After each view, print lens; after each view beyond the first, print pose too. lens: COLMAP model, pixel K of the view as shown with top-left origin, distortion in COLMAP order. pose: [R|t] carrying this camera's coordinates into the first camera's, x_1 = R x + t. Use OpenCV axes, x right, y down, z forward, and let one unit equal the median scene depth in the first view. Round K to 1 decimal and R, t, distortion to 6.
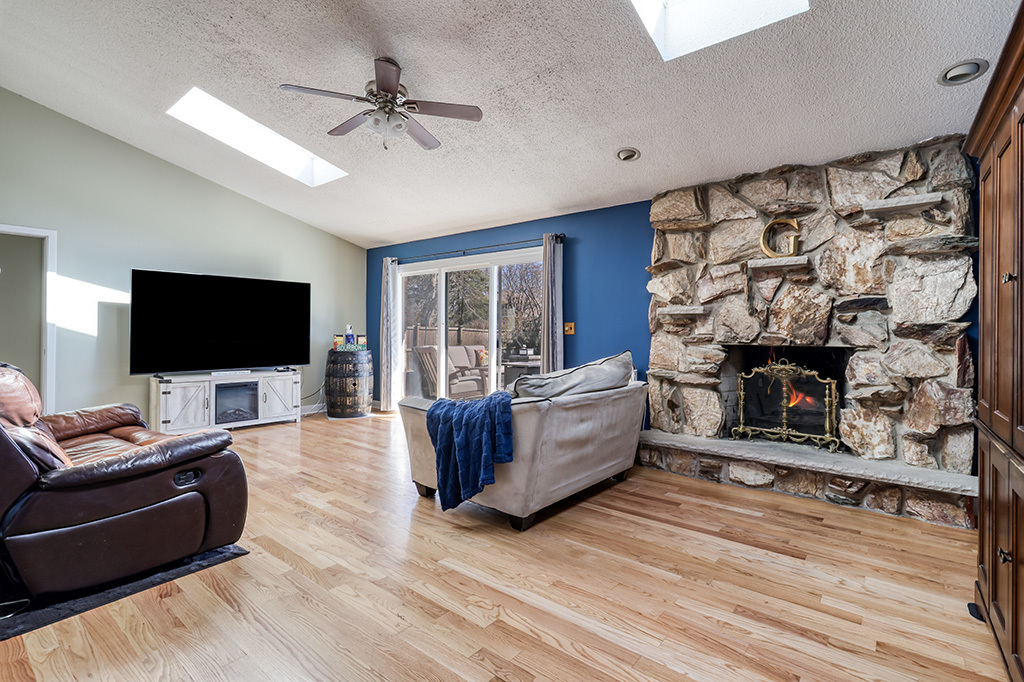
lens RADIAL K [[481.6, 0, 506.6], [0, 481.6, 336.5], [0, 0, 1]] dist [-0.003580, 0.000248]
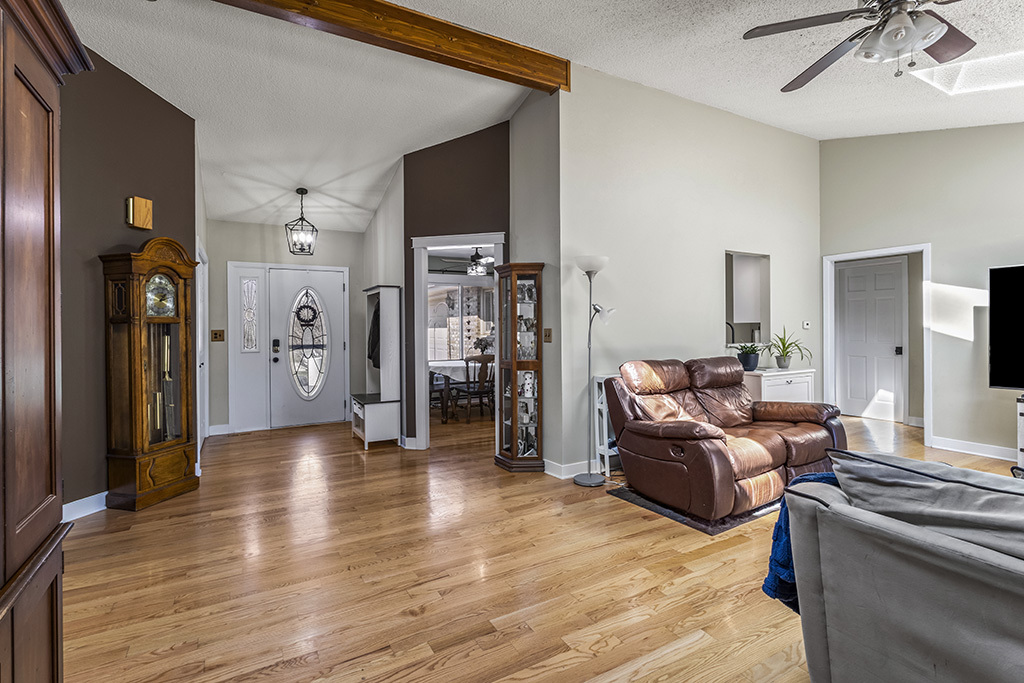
lens RADIAL K [[481.6, 0, 507.4], [0, 481.6, 333.2], [0, 0, 1]] dist [-0.003580, 0.000248]
pose [[-0.371744, 0.006837, -0.928310, 0.783893], [-0.000581, 0.999971, 0.007597, -0.054858], [0.928335, 0.003363, -0.371729, 1.036133]]
